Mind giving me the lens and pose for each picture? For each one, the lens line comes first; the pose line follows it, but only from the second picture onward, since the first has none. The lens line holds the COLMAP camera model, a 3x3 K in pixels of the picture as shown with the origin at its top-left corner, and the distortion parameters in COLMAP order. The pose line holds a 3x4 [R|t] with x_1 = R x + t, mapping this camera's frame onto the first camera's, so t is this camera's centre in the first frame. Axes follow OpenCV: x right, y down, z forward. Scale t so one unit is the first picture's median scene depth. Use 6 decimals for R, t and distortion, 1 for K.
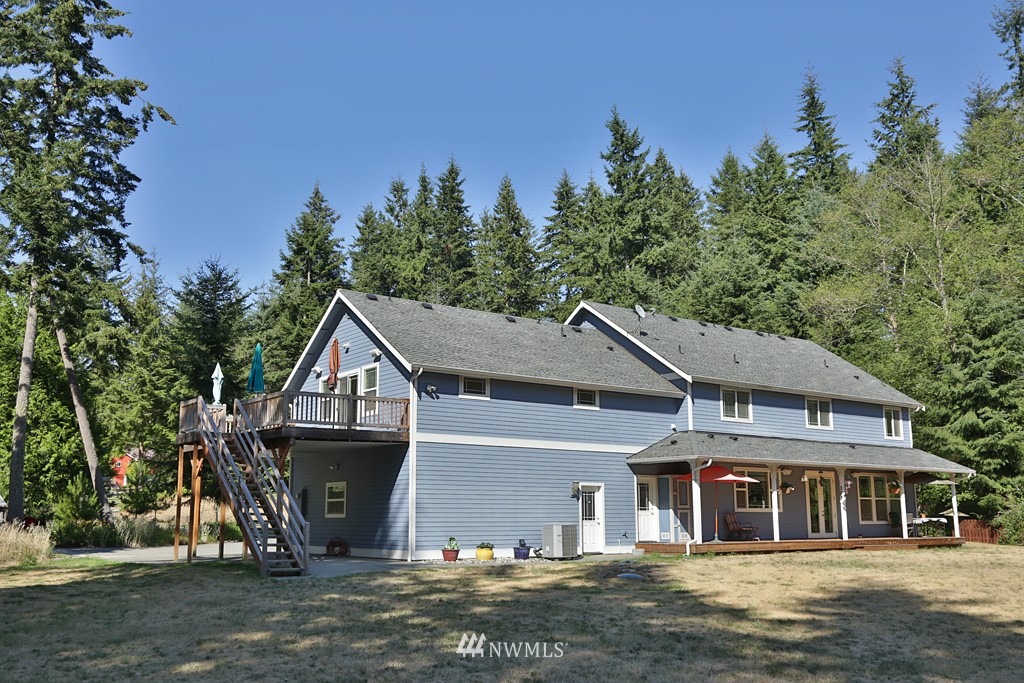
lens RADIAL K [[939.1, 0, 511.8], [0, 939.1, 312.0], [0, 0, 1]] dist [-0.000243, 0.001018]
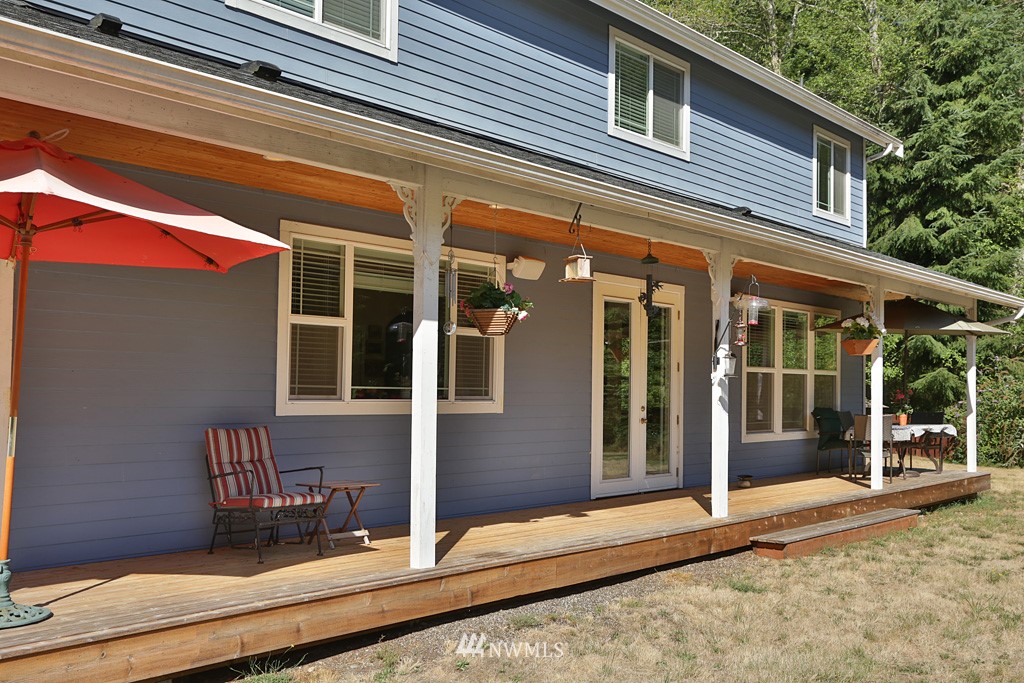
lens RADIAL K [[949.4, 0, 512.0], [0, 949.4, 341.5], [0, 0, 1]] dist [-0.003132, 0.001548]
pose [[0.982365, 0.016962, 0.186200, 0.211604], [-0.046528, 0.986725, 0.155590, 0.132234], [-0.181090, -0.161510, 0.970114, 0.649942]]
